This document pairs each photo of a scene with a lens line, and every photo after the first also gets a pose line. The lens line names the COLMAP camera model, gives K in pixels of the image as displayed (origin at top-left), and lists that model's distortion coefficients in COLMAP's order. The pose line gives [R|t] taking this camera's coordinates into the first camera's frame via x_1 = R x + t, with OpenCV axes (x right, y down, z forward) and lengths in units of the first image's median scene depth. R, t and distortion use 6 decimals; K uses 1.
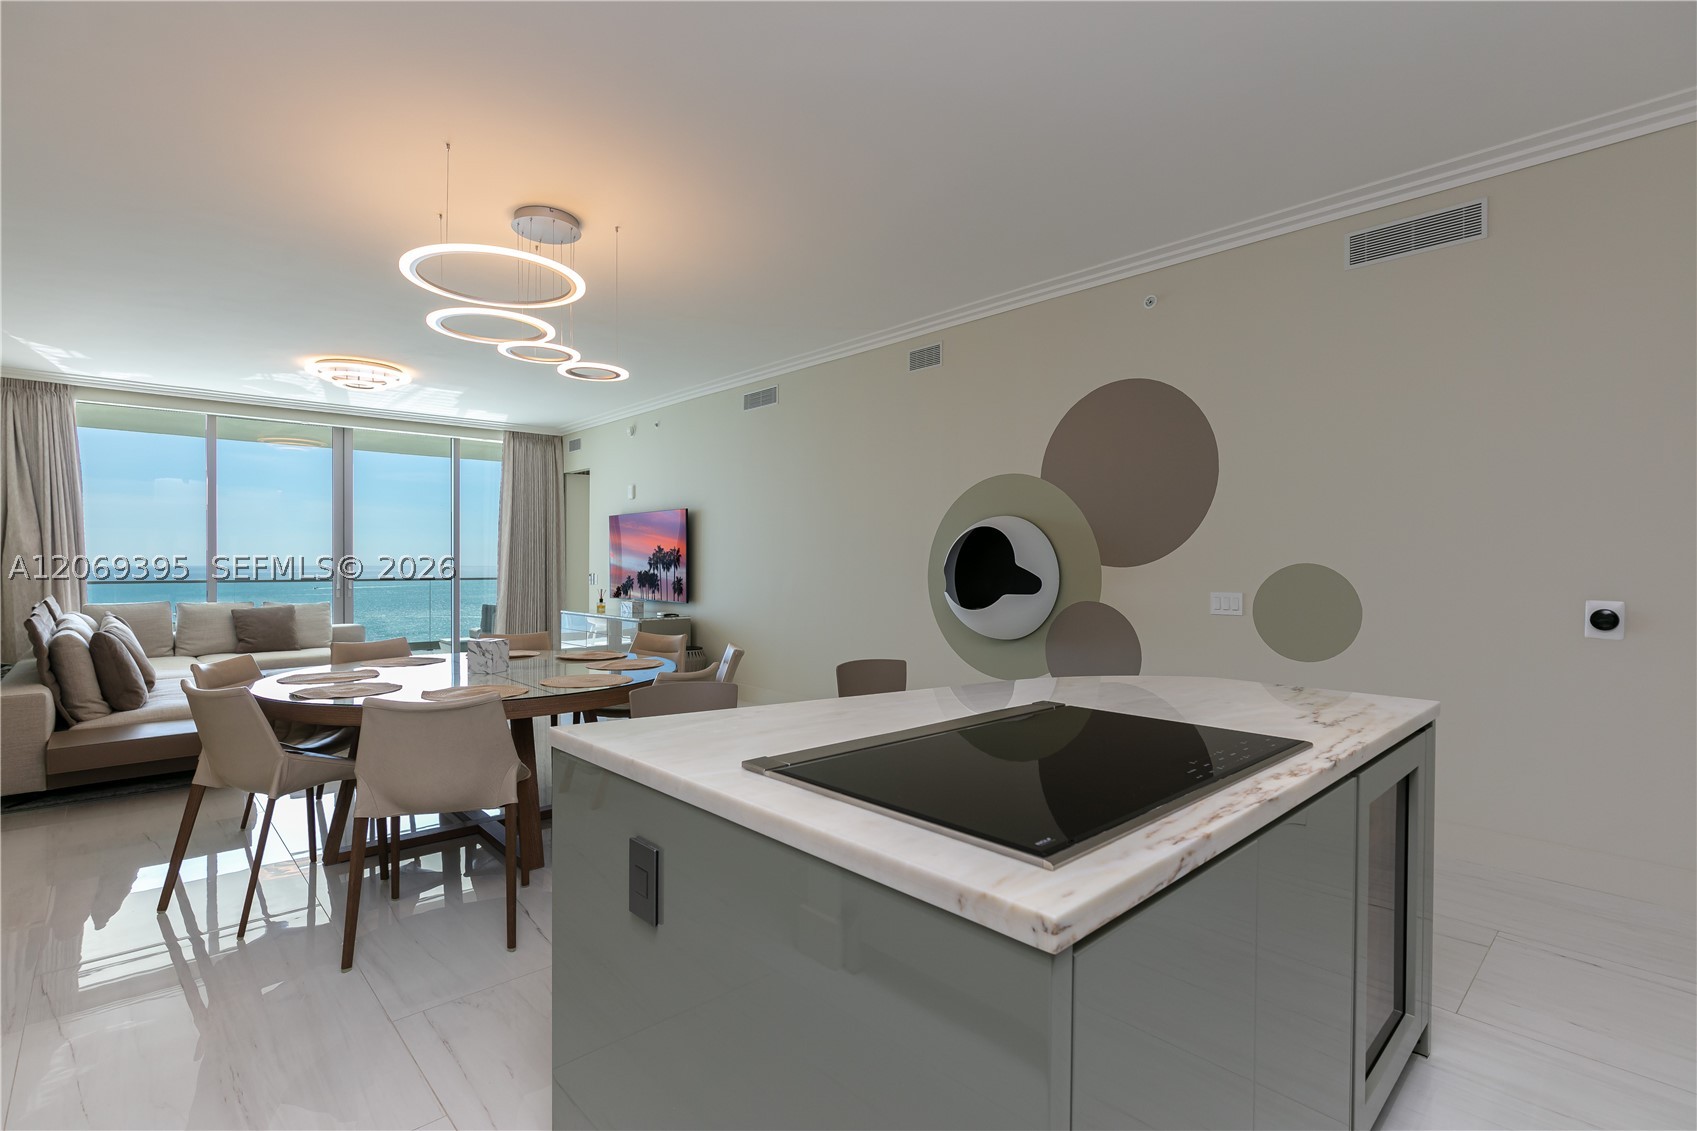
lens RADIAL K [[806.2, 0, 836.9], [0, 806.2, 563.7], [0, 0, 1]] dist [-0.002201, 0.006384]
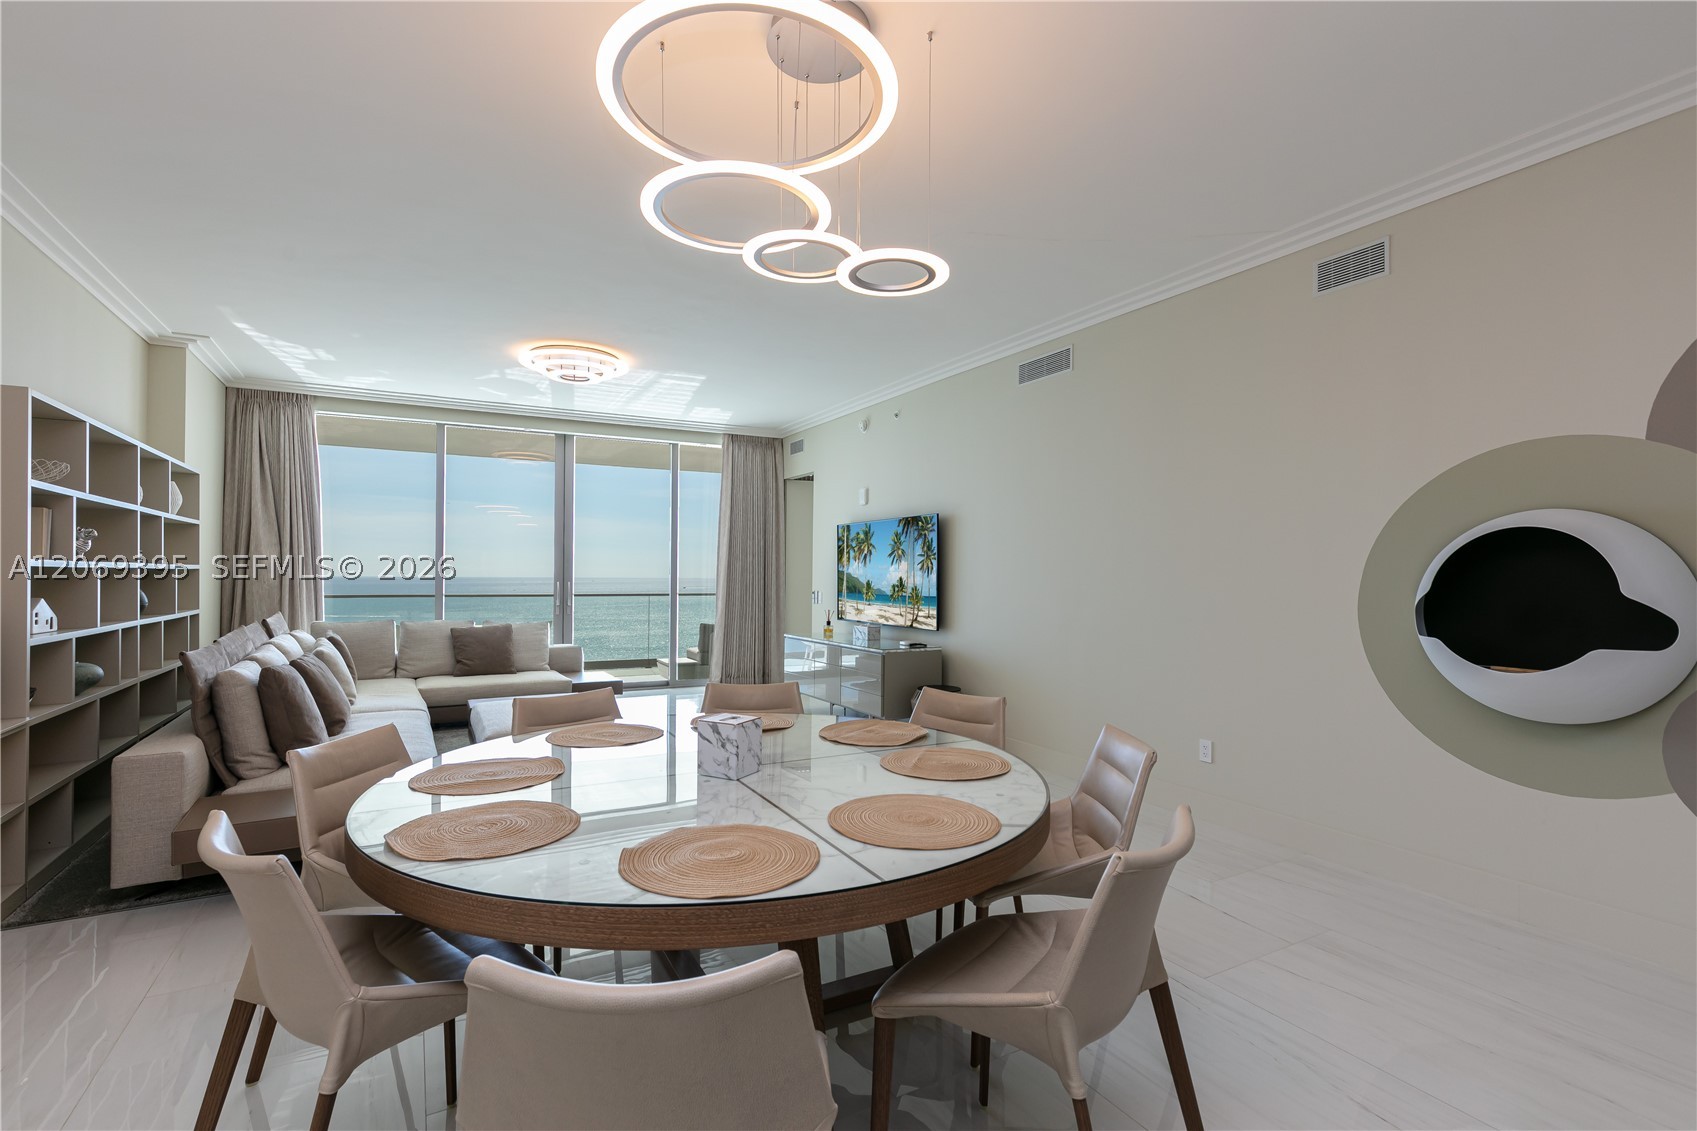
lens RADIAL K [[767.2, 0, 840.5], [0, 767.2, 570.6], [0, 0, 1]] dist [0.011252, -0.002210]
pose [[0.974955, 0.002590, -0.222385, -0.113001], [-0.004201, 0.999968, -0.006772, -0.005431], [0.222361, 0.007536, 0.974935, 0.231399]]
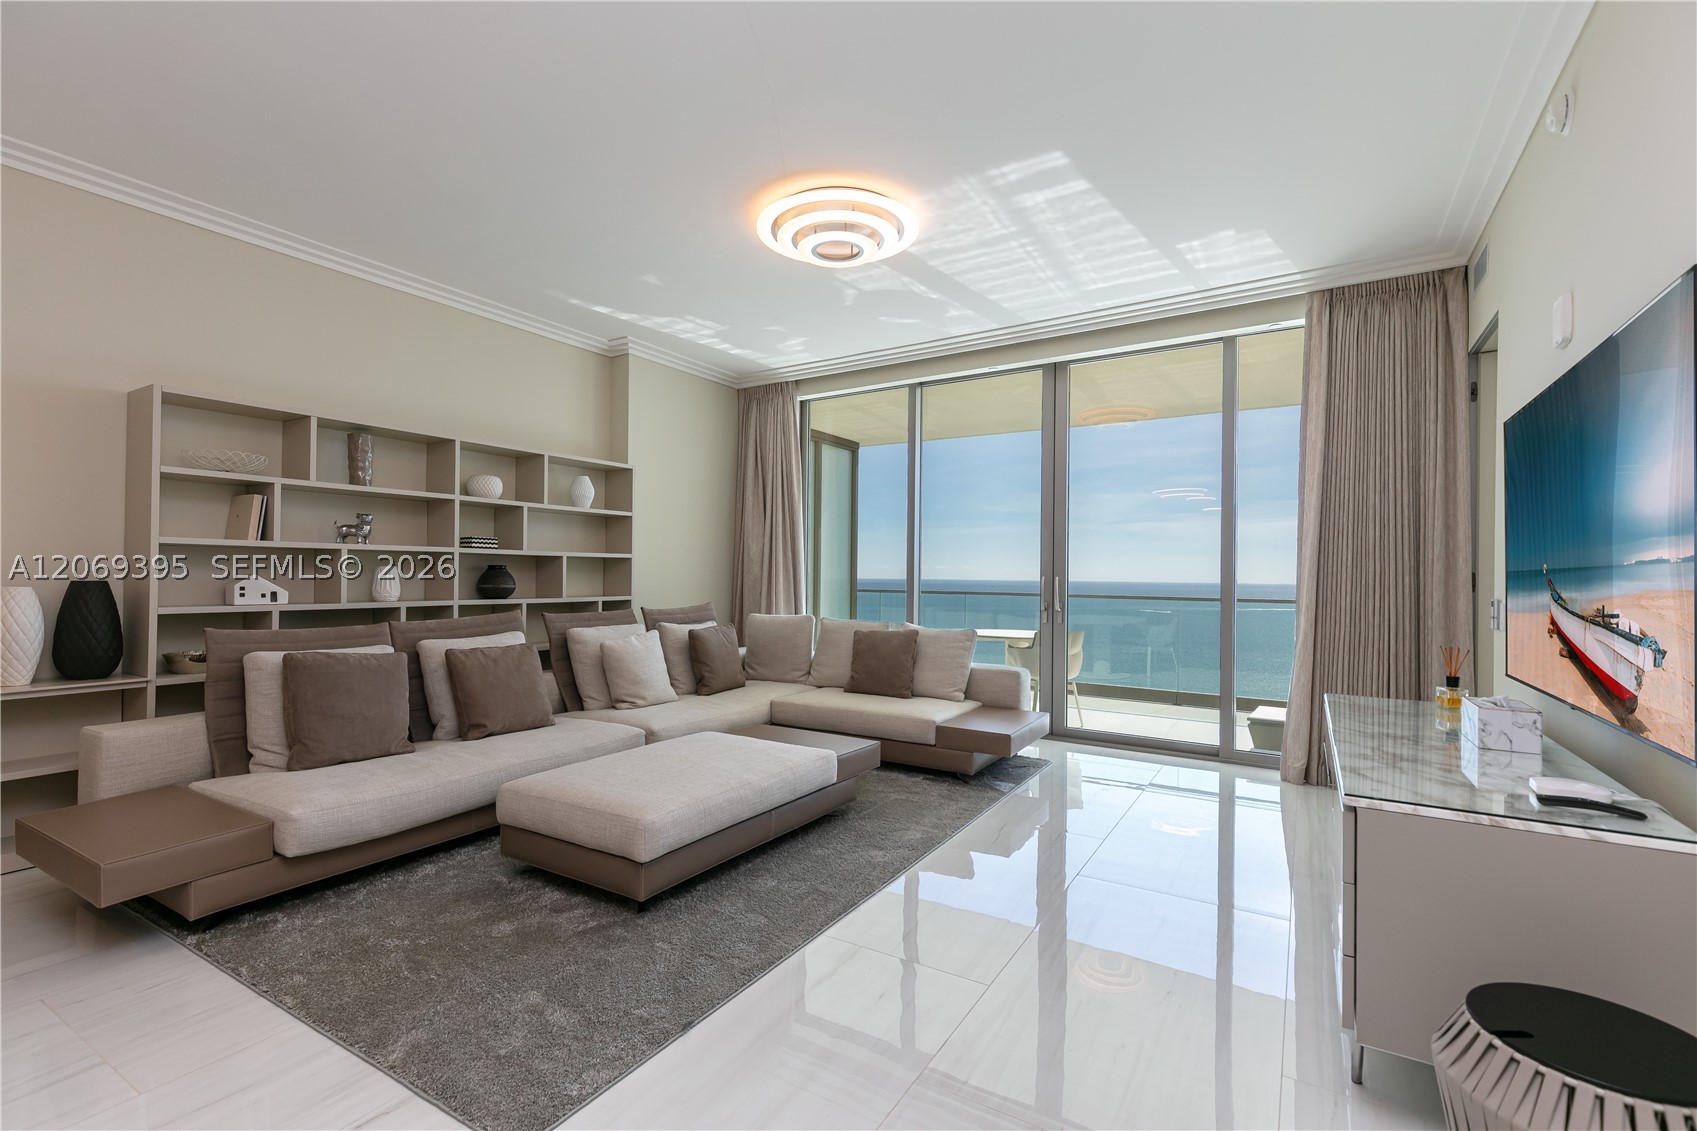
lens RADIAL K [[767.2, 0, 840.5], [0, 767.2, 570.6], [0, 0, 1]] dist [0.011252, -0.002210]
pose [[0.294304, -0.005474, -0.955696, -0.072508], [-0.010681, 0.999902, -0.009017, 0.007492], [0.955652, 0.012862, 0.294217, 0.774268]]
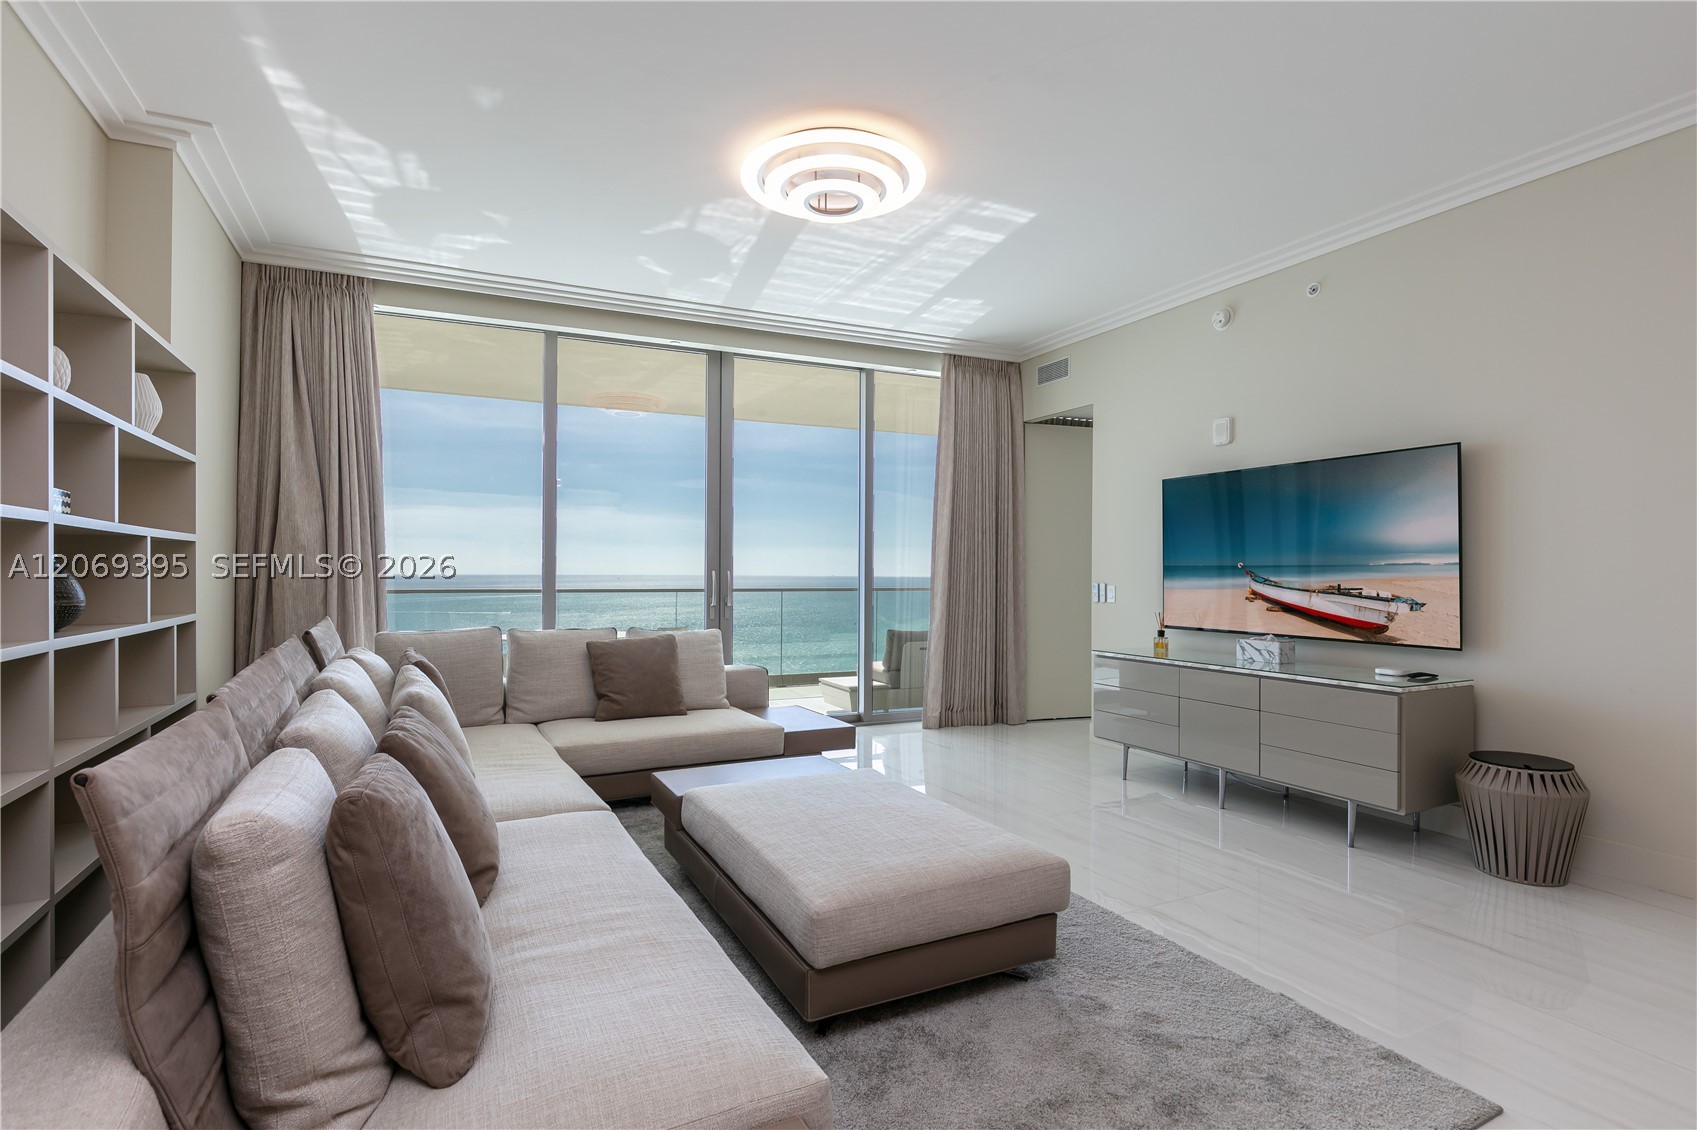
lens RADIAL K [[806.2, 0, 836.9], [0, 806.2, 563.2], [0, 0, 1]] dist [-0.002201, 0.006384]
pose [[0.965820, -0.000558, -0.259213, -0.421457], [-0.002531, 0.999930, -0.011581, 0.006077], [0.259201, 0.011842, 0.965751, 0.479347]]
